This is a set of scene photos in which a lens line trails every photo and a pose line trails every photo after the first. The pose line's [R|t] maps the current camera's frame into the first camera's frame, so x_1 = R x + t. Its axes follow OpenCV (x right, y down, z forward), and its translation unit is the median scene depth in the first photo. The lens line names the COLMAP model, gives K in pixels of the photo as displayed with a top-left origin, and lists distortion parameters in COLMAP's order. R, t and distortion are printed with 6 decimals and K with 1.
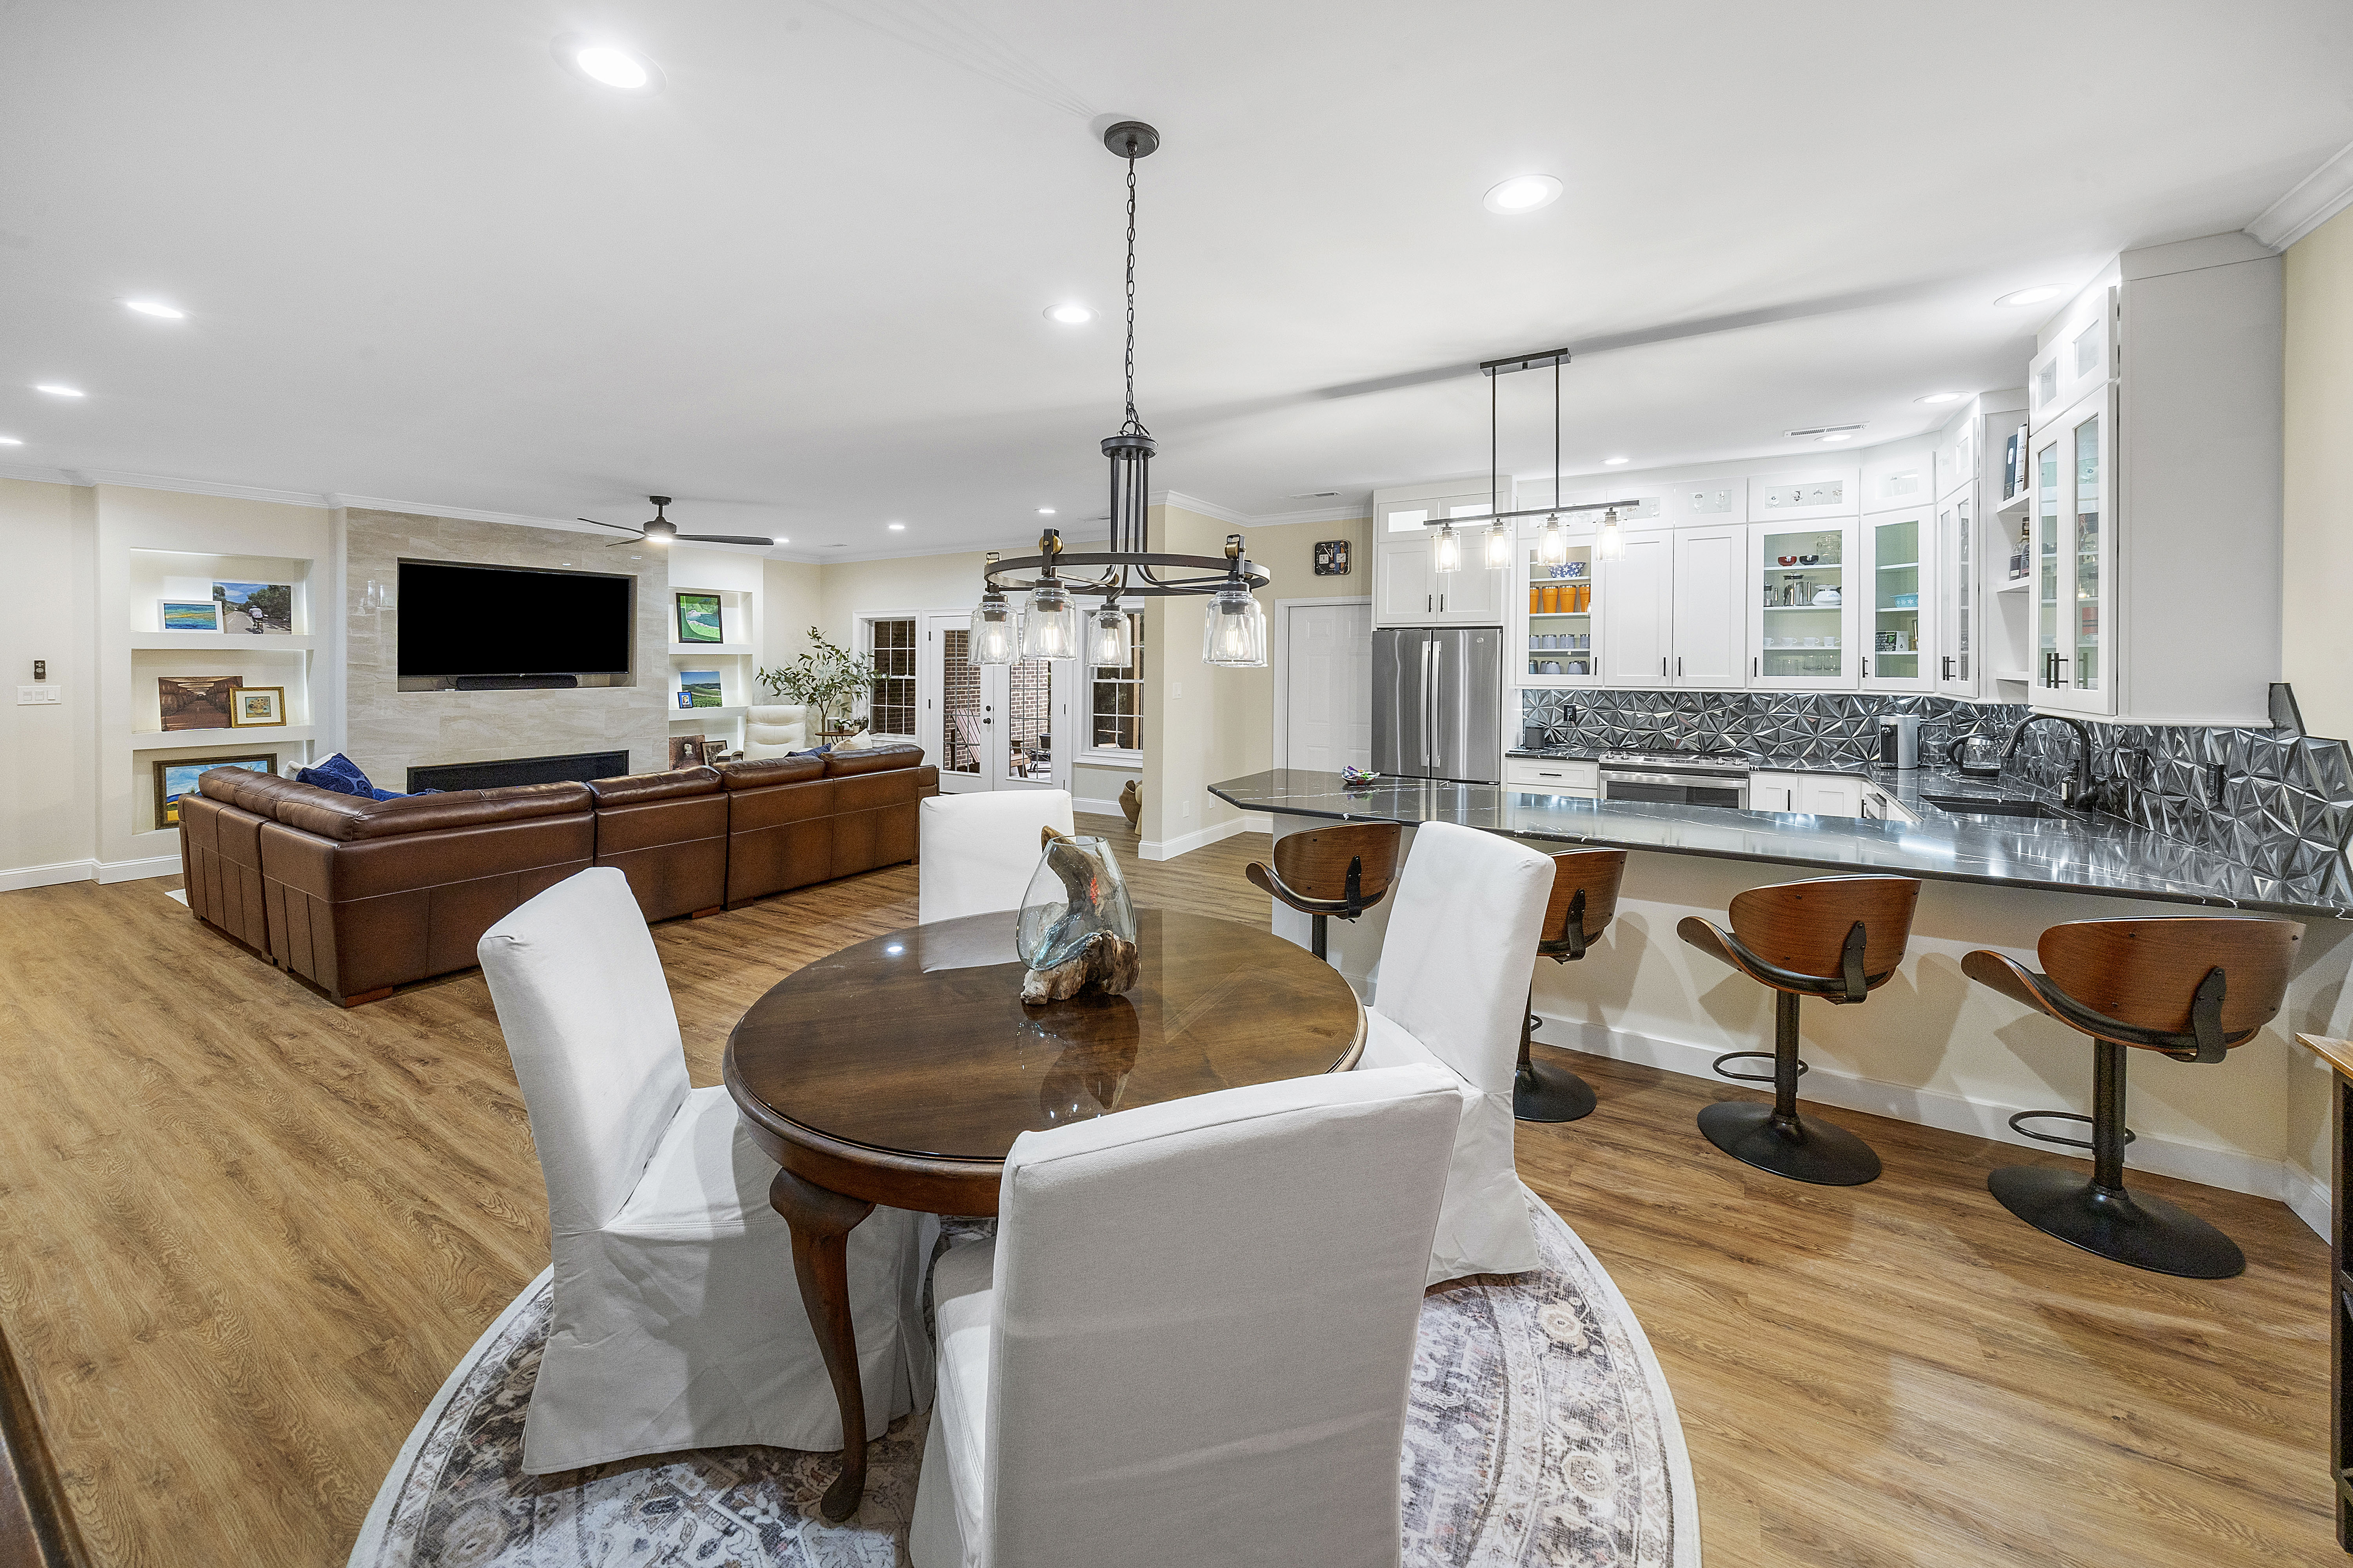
lens RADIAL K [[807.2, 0, 1128.9], [0, 807.2, 661.1], [0, 0, 1]] dist [-0.001690, -0.000268]
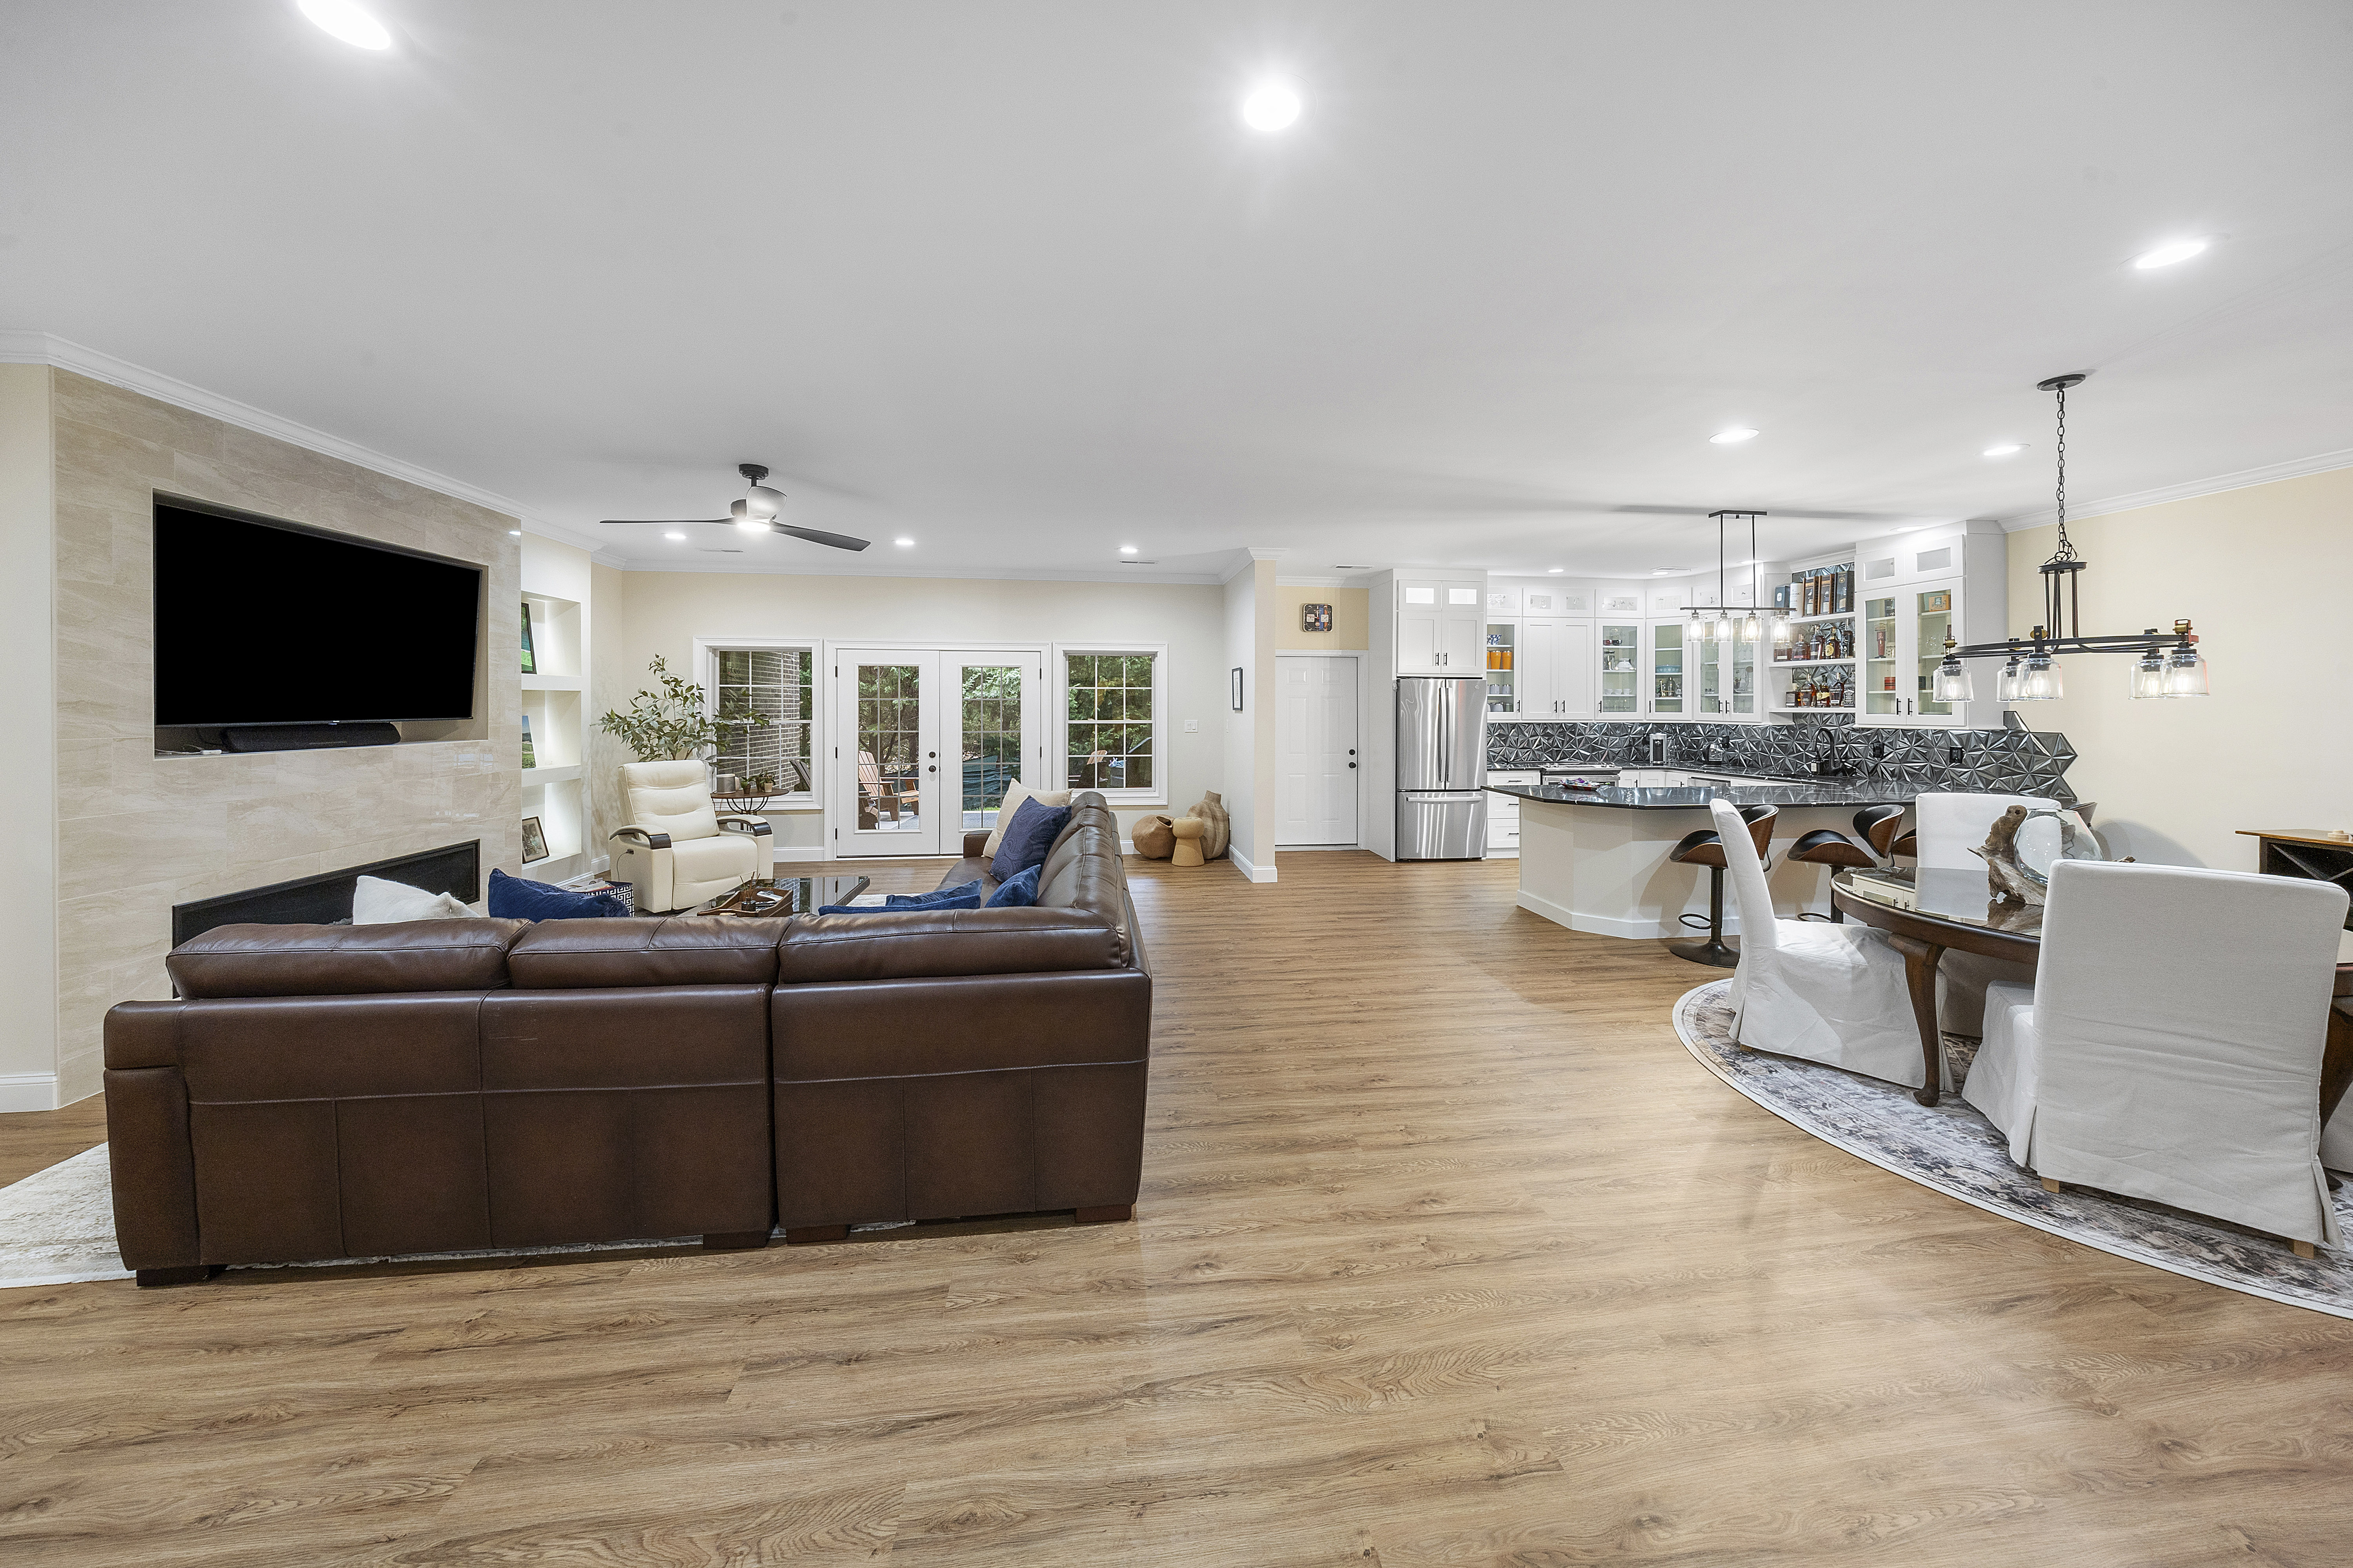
lens RADIAL K [[761.4, 0, 1152.9], [0, 761.4, 709.1], [0, 0, 1]] dist [-0.011024, 0.001197]
pose [[0.800381, -0.001748, 0.599489, -0.872523], [-0.001456, 0.999987, 0.004860, 0.006114], [-0.599490, -0.004763, 0.800368, 0.322600]]
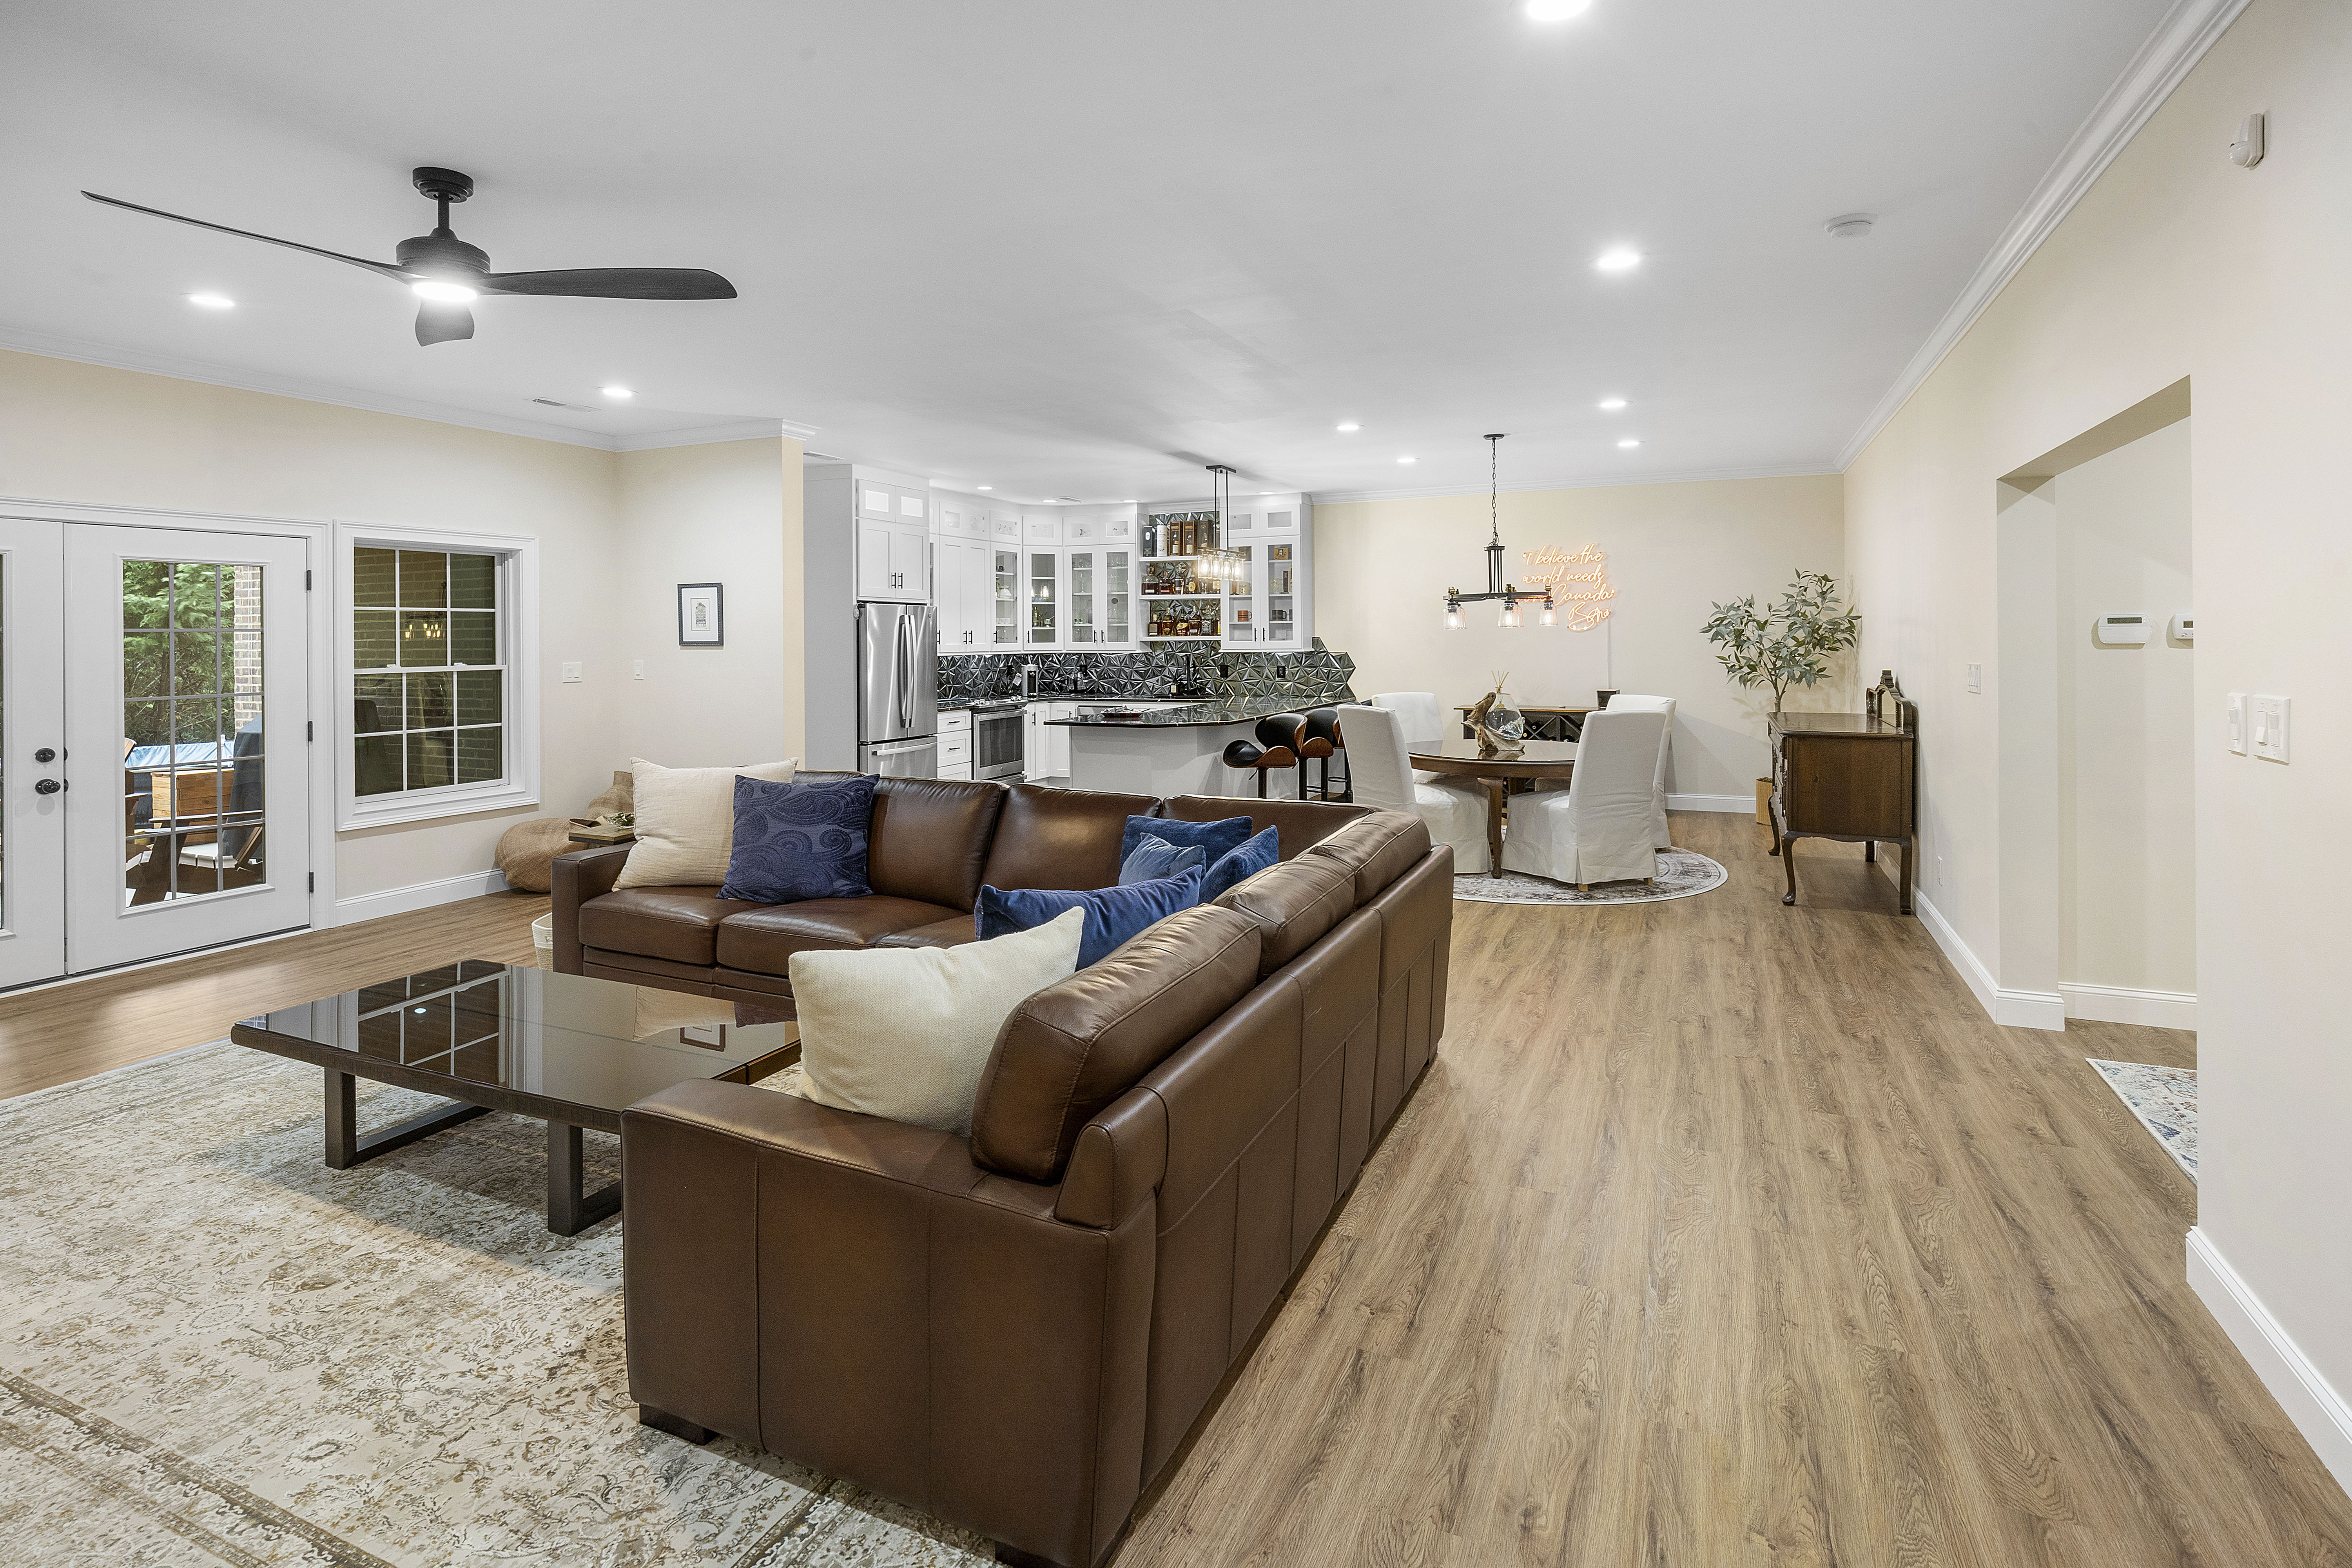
lens RADIAL K [[1137.3, 0, 1108.1], [0, 1137.3, 659.0], [0, 0, 1]] dist [0.009227, -0.001774]
pose [[-0.051244, -0.019362, 0.998498, -1.375534], [0.007967, 0.999772, 0.019796, 0.007741], [-0.998654, 0.008969, -0.051078, 0.910548]]
